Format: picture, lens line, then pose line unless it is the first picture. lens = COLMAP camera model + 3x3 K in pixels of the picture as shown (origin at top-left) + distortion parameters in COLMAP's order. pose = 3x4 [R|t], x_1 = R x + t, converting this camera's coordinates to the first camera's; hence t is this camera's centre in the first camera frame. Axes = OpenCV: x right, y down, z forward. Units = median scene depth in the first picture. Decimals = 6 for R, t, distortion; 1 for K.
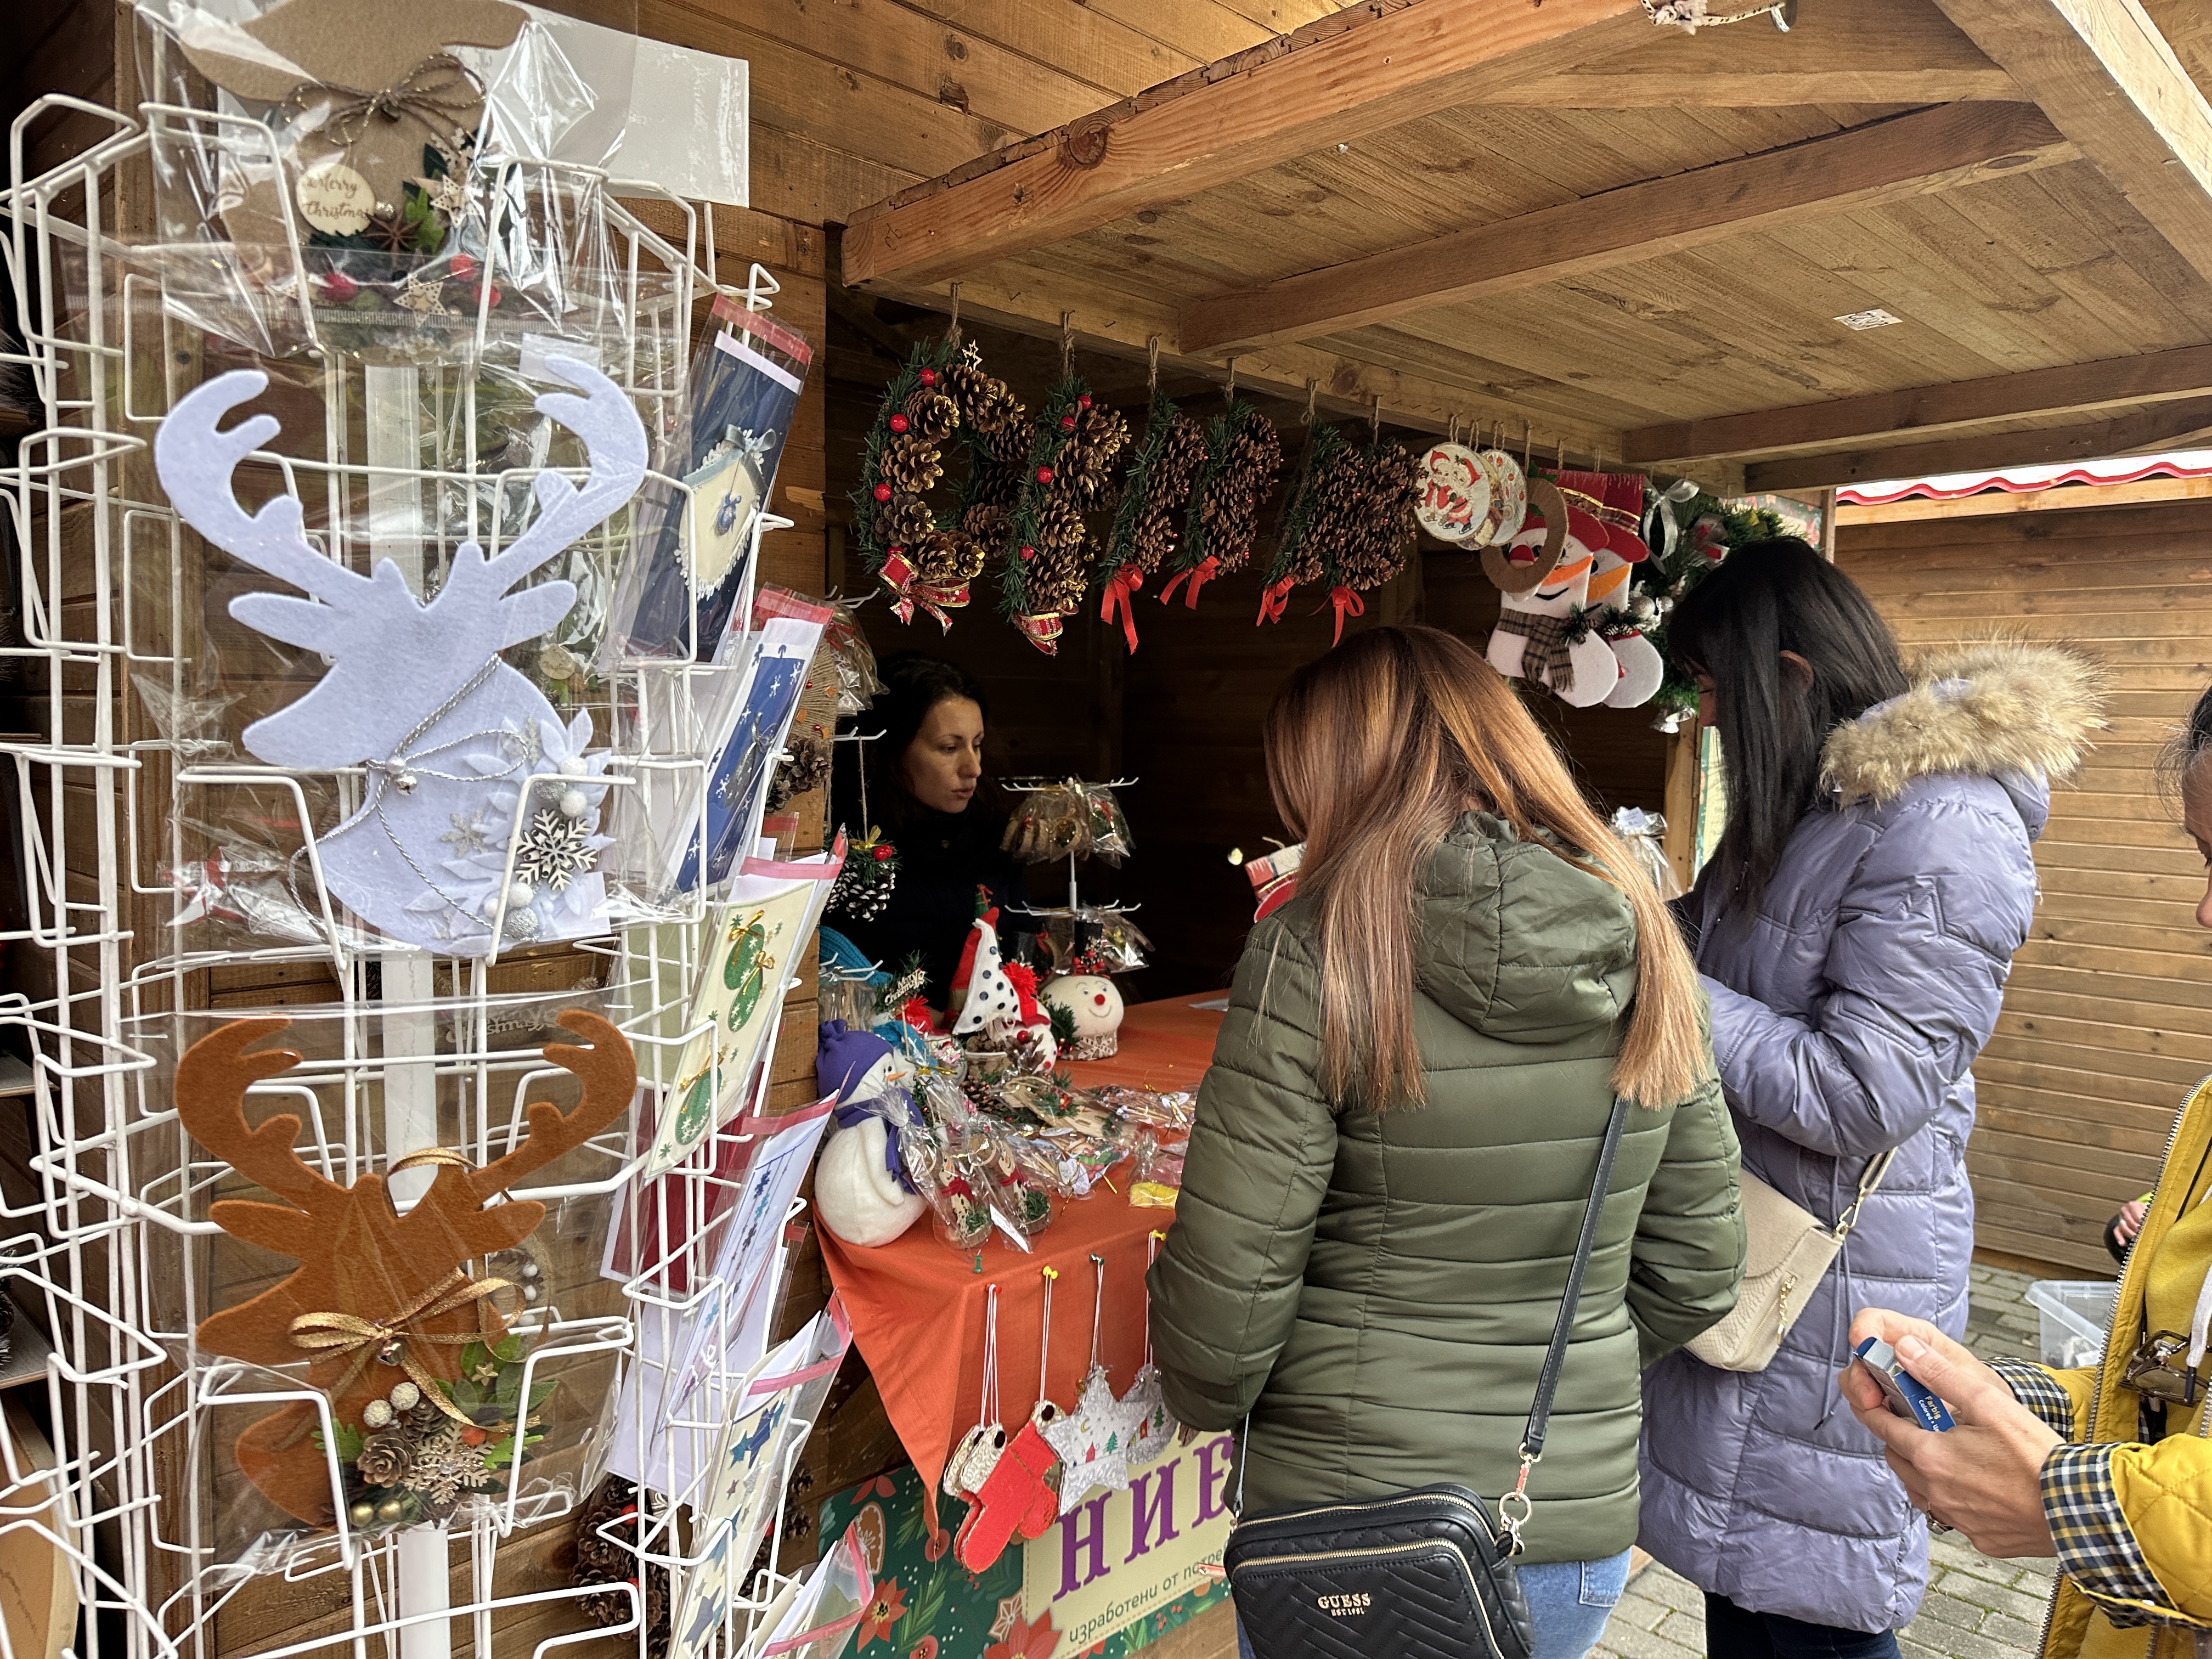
lens RADIAL K [[1551.2, 0, 1068.2], [0, 1551.2, 830.9], [0, 0, 1]] dist [0.077274, -0.146802]
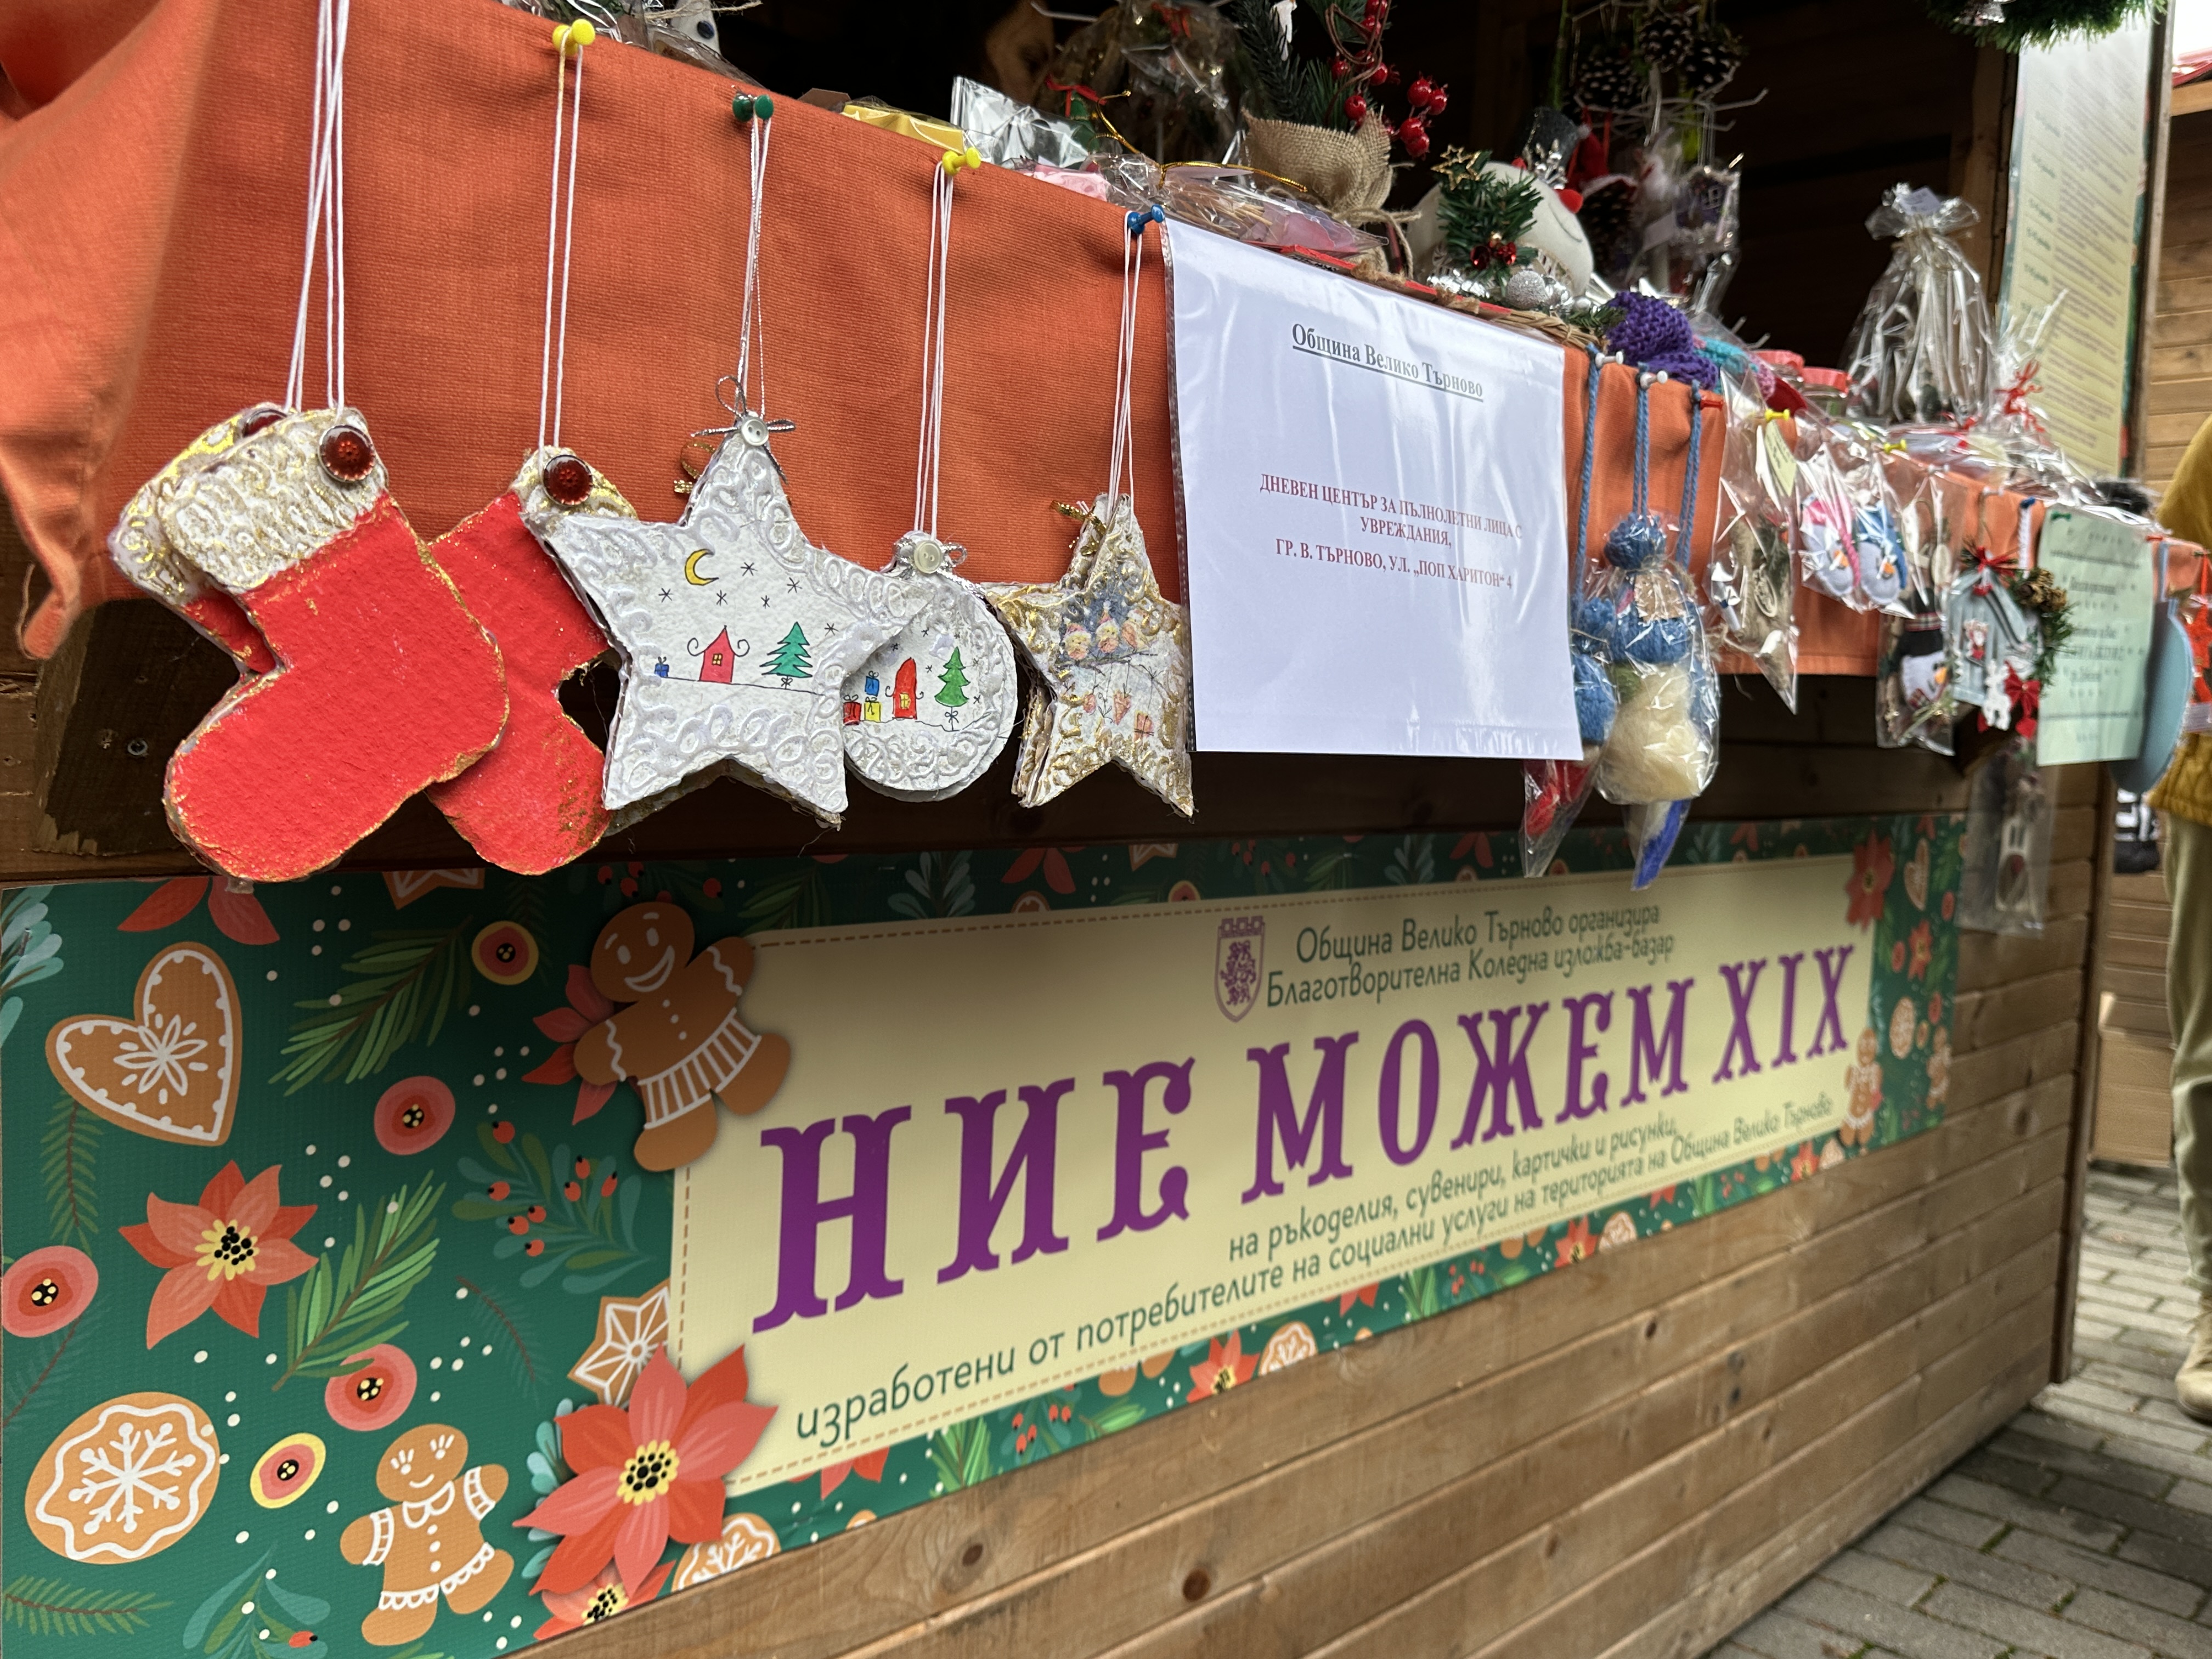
lens RADIAL K [[1759.3, 0, 1100.3], [0, 1759.3, 821.6], [0, 0, 1]] dist [0.144858, -0.288037]
pose [[0.999561, 0.024268, 0.016978, 0.076170], [-0.024022, 0.999606, -0.014543, 0.365505], [-0.017324, 0.014128, 0.999750, 0.518280]]
